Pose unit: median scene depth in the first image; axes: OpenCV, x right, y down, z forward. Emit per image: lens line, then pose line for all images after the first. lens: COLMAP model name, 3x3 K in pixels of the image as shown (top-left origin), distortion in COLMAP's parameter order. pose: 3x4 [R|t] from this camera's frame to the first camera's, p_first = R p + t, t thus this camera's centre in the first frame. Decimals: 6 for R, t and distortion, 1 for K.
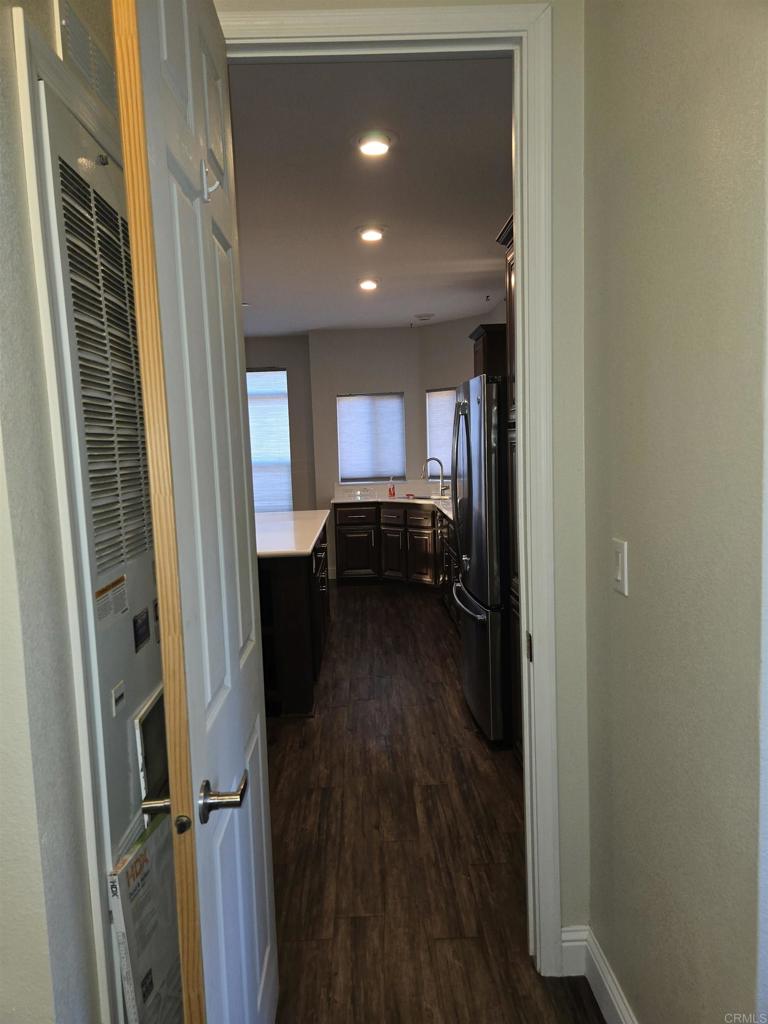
lens RADIAL K [[693.6, 0, 382.5], [0, 693.6, 513.3], [0, 0, 1]] dist [0.055805, -0.028025]
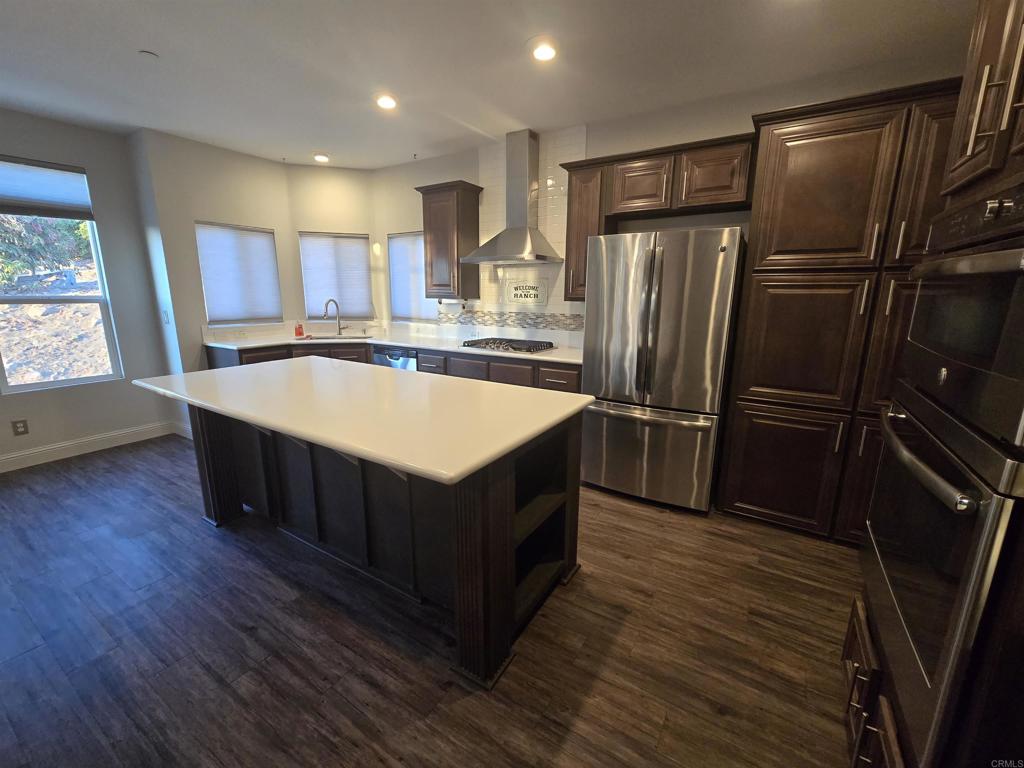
lens RADIAL K [[419.1, 0, 514.6], [0, 419.1, 380.9], [0, 0, 1]] dist [0.000242, 0.000131]
pose [[0.540391, -0.141352, 0.829456, -0.713409], [0.053127, 0.989553, 0.134023, -0.059124], [-0.839735, -0.028358, 0.542255, 0.904357]]
